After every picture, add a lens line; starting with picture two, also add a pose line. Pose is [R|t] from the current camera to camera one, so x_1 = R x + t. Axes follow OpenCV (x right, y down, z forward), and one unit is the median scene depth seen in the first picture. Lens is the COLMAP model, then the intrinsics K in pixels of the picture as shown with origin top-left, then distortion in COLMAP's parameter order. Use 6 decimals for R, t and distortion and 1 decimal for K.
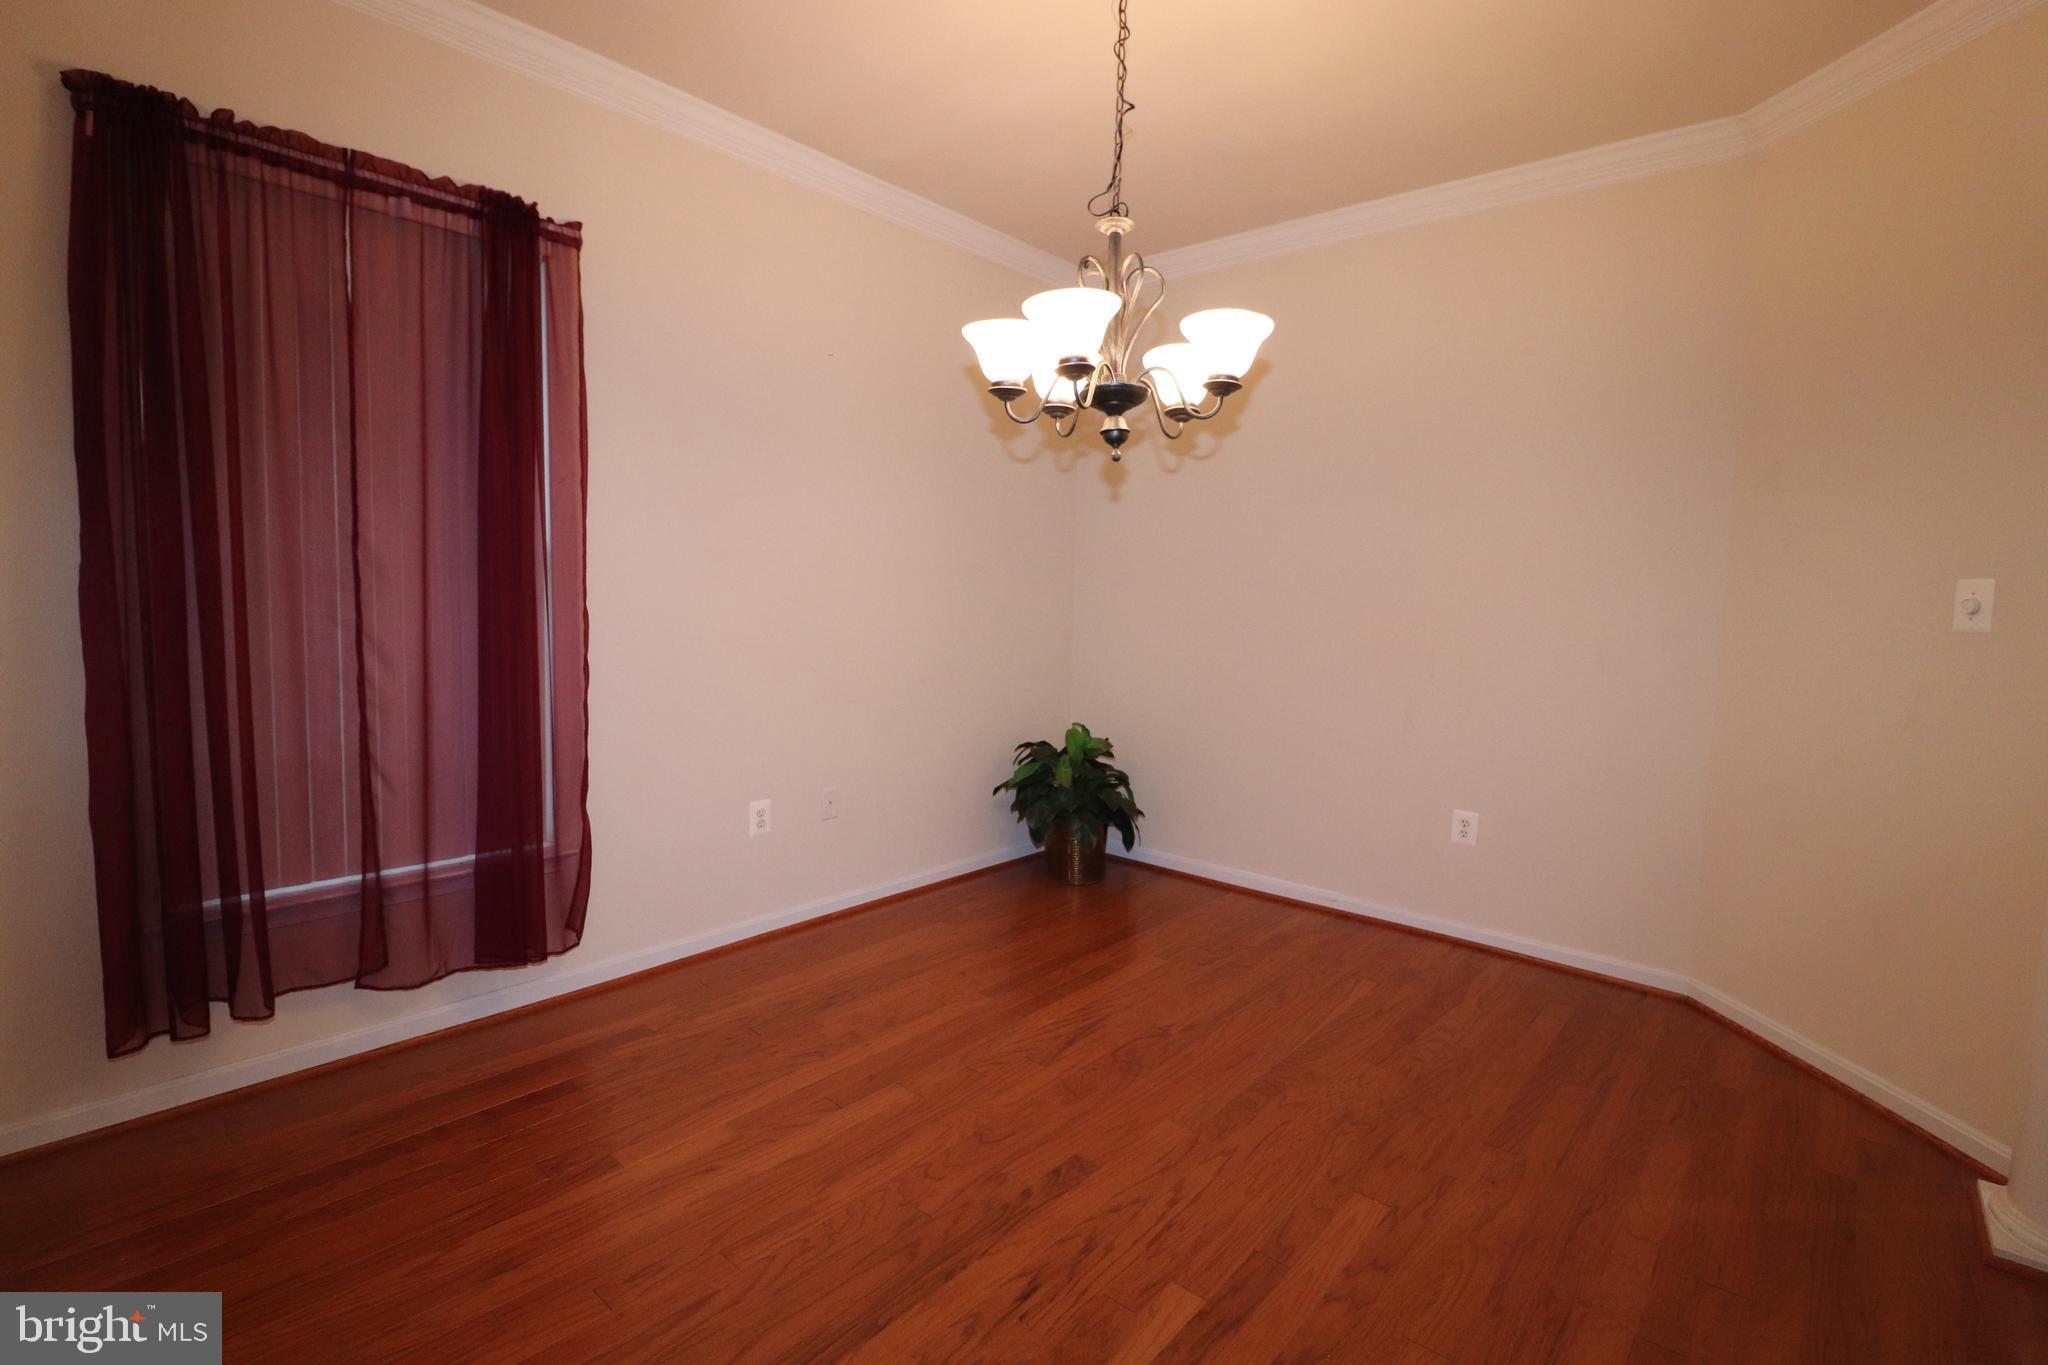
lens RADIAL K [[959.1, 0, 1024.7], [0, 959.1, 676.8], [0, 0, 1]] dist [-0.003614, -0.009757]
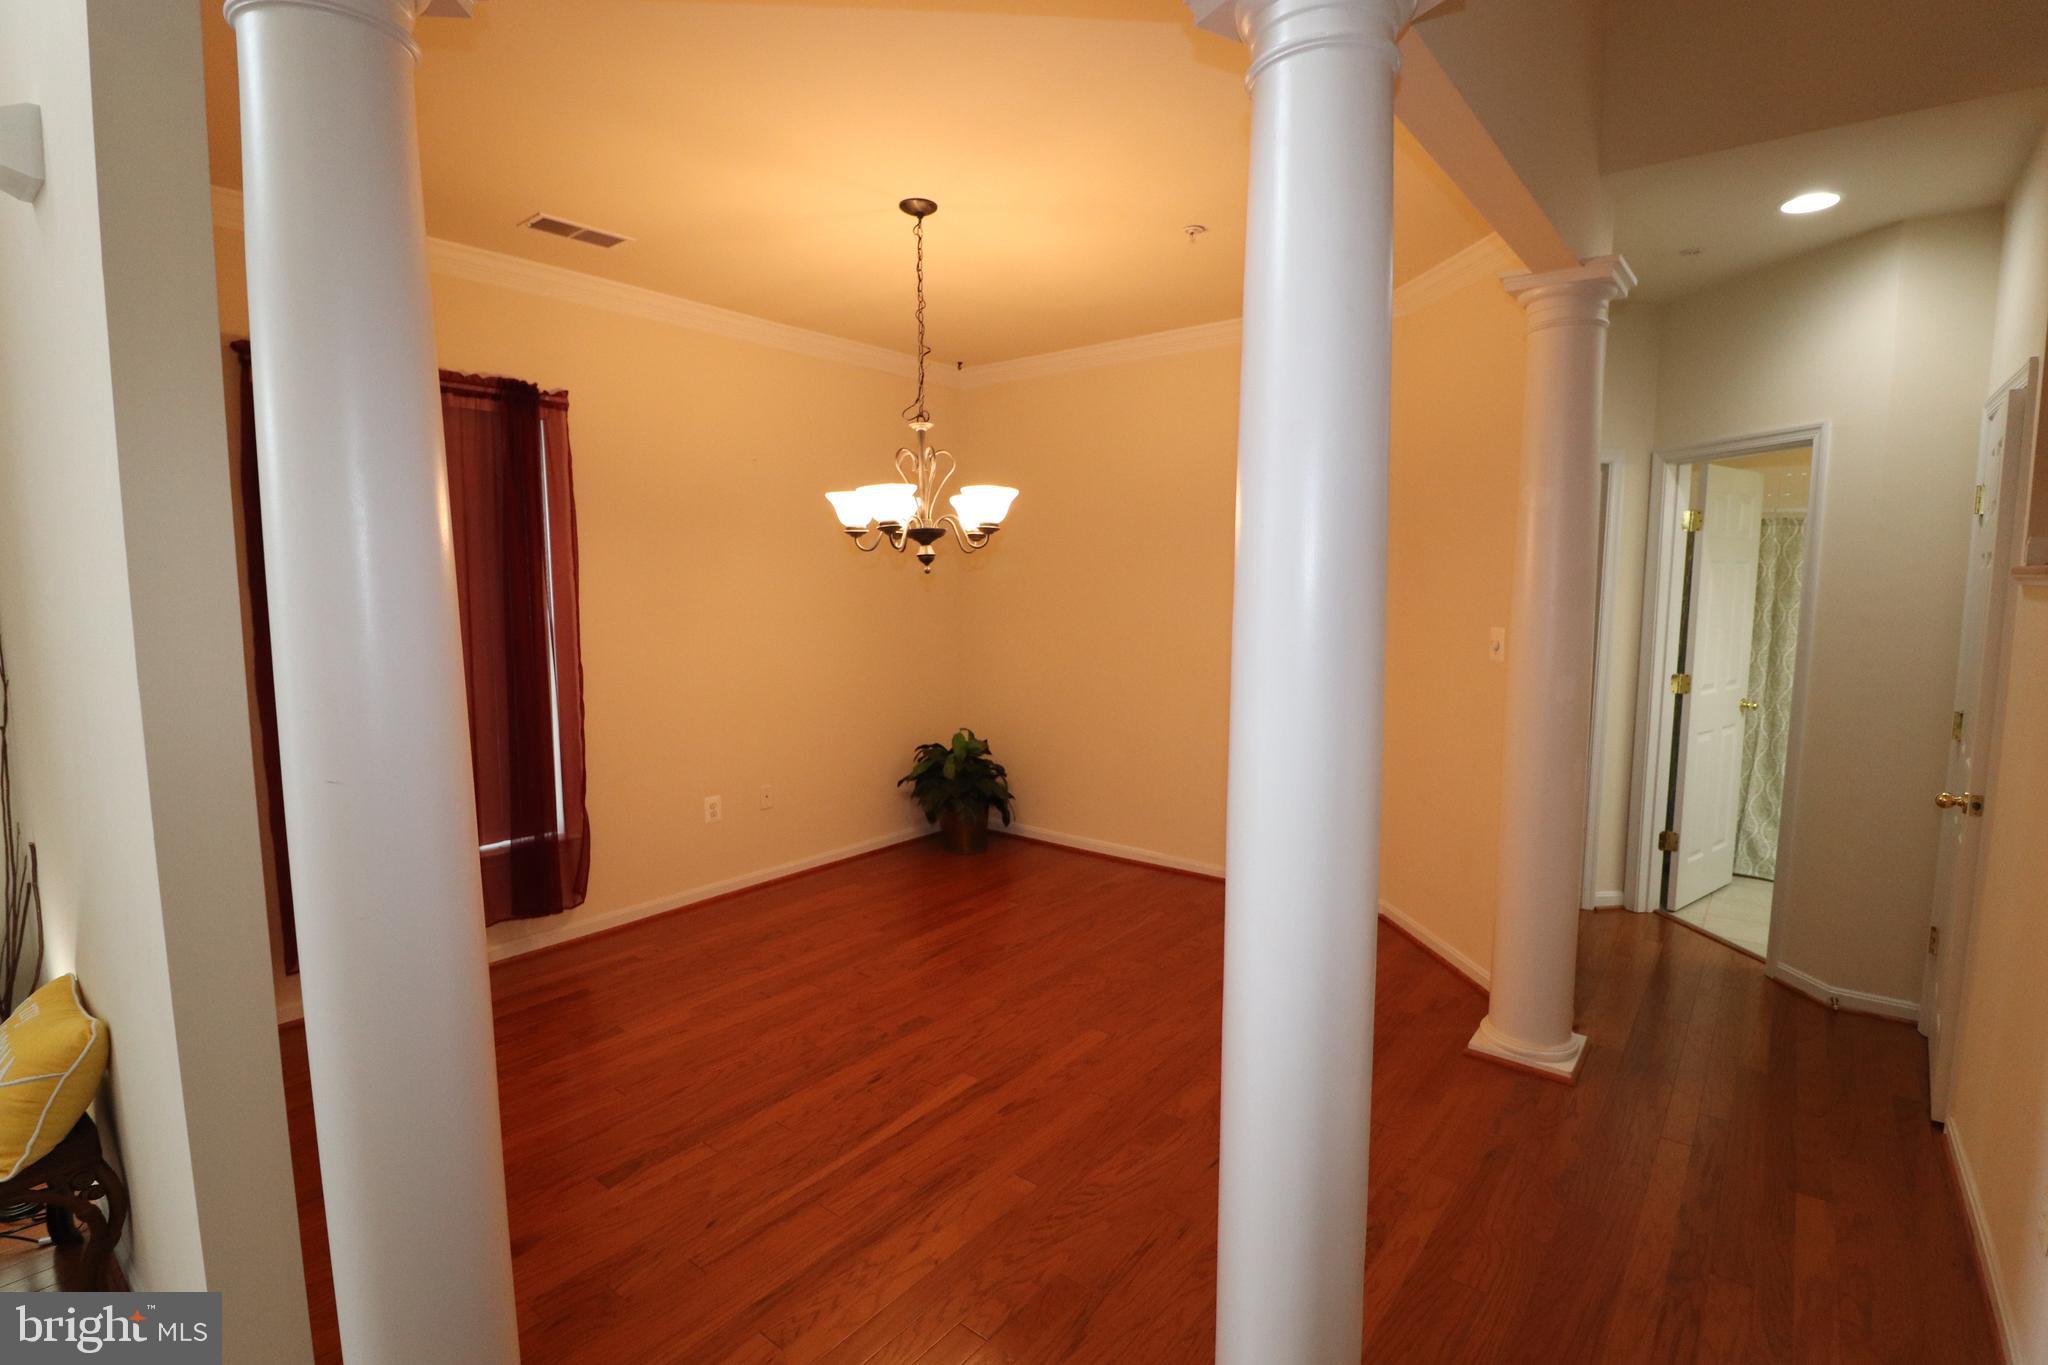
lens RADIAL K [[959.1, 0, 1024.7], [0, 959.1, 685.0], [0, 0, 1]] dist [-0.003614, -0.009757]
pose [[0.998885, -0.028458, 0.037663, 0.147913], [0.027725, 0.999418, 0.019854, -0.053292], [-0.038207, -0.018787, 0.999093, -0.456563]]
